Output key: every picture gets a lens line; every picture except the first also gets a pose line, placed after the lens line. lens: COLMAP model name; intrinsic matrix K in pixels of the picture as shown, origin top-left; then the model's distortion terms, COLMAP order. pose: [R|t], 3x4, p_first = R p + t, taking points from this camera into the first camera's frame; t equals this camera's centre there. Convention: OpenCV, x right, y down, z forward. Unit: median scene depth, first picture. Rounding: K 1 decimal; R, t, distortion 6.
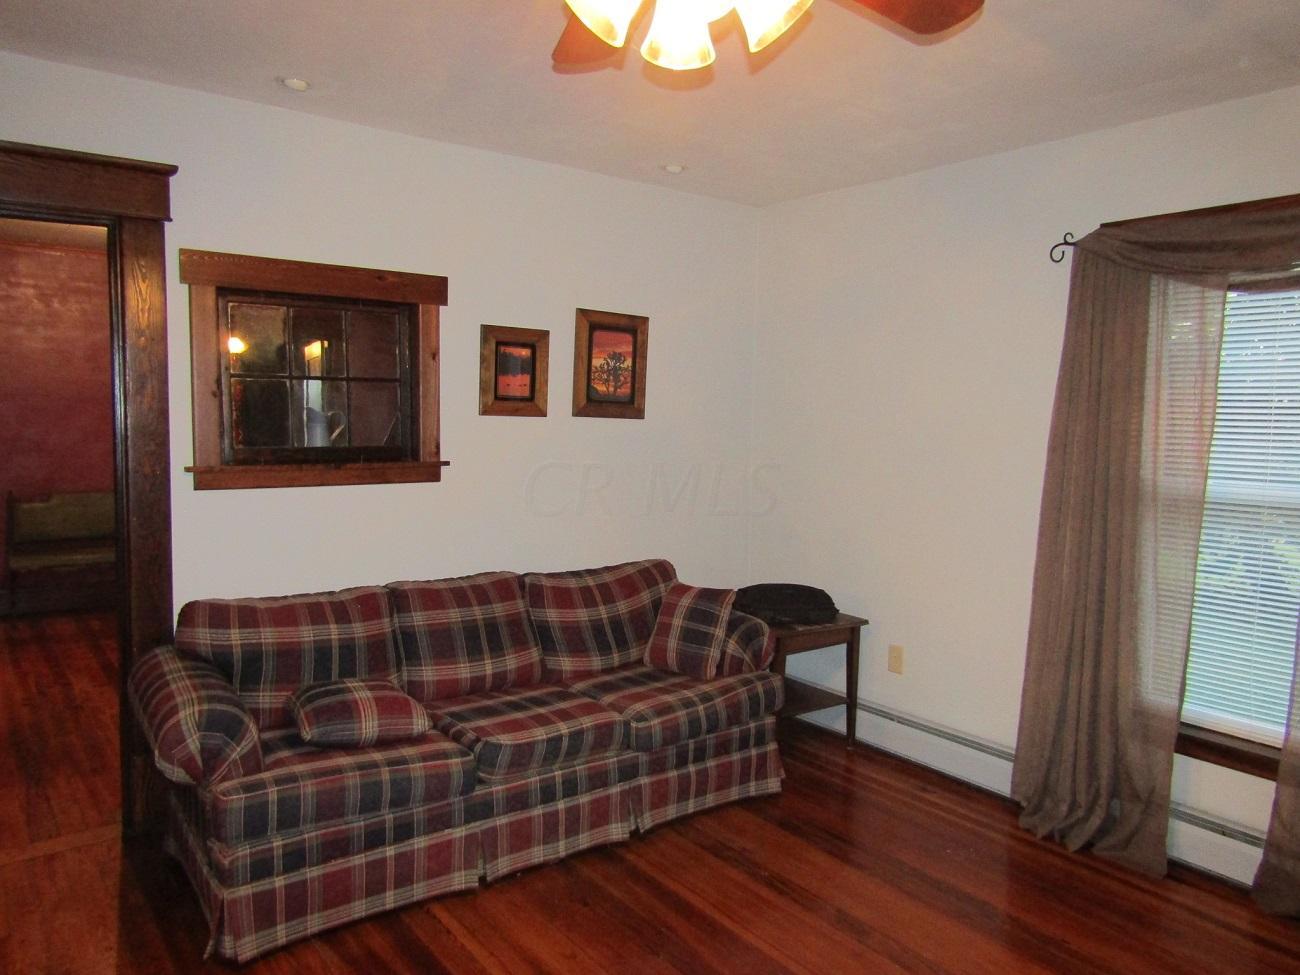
lens RADIAL K [[924.6, 0, 651.5], [0, 924.6, 407.1], [0, 0, 1]] dist [0.001926, 0.002185]
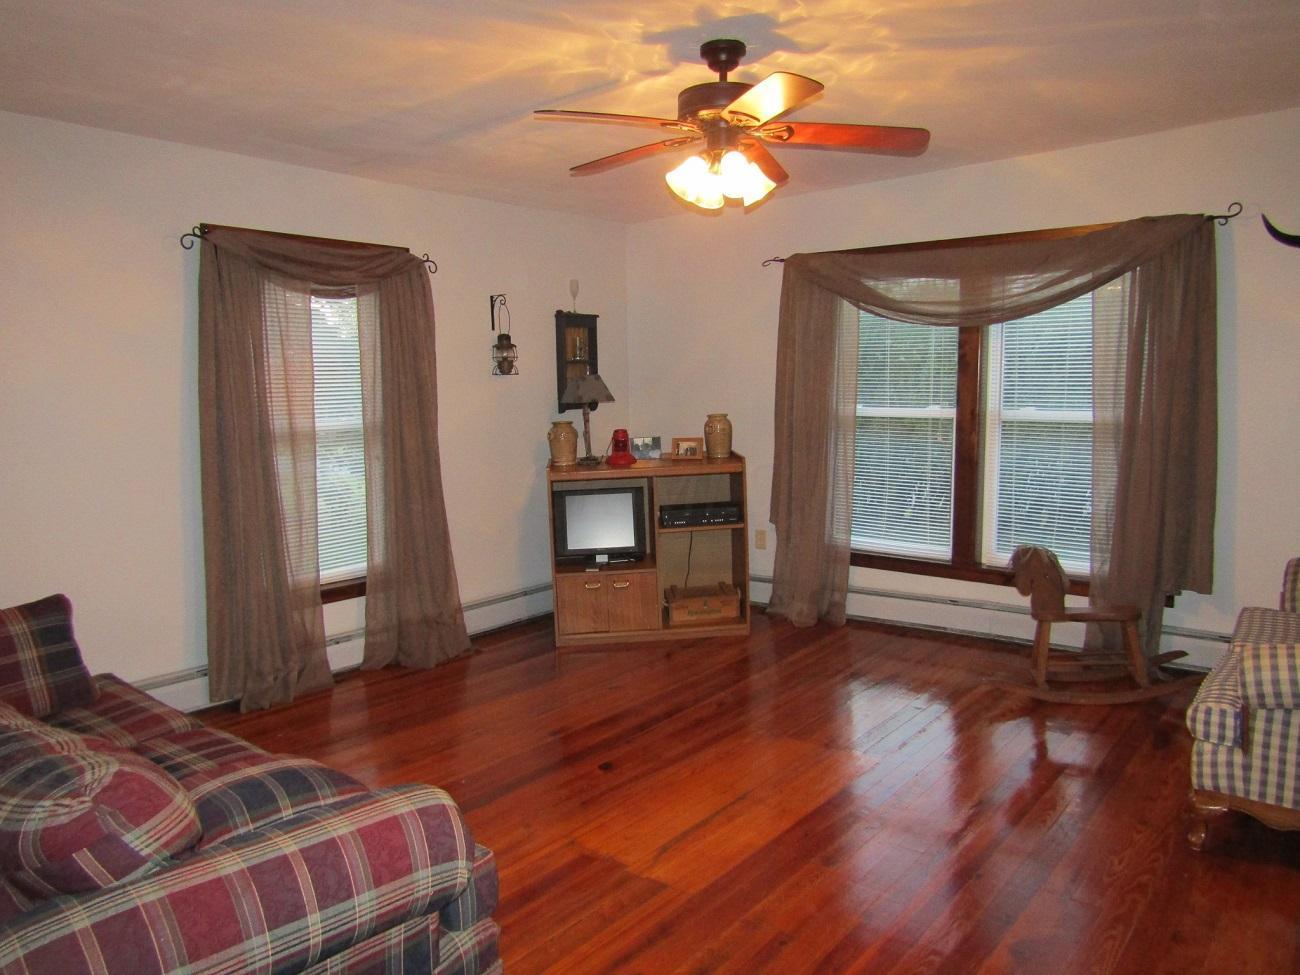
lens RADIAL K [[928.1, 0, 650.0], [0, 928.1, 487.5], [0, 0, 1]] dist [-0.005349, -0.000245]
pose [[-0.229084, -0.126084, 0.965206, -0.996894], [0.002334, 0.991502, 0.130073, -0.011073], [-0.973404, 0.032051, -0.226843, 0.823784]]
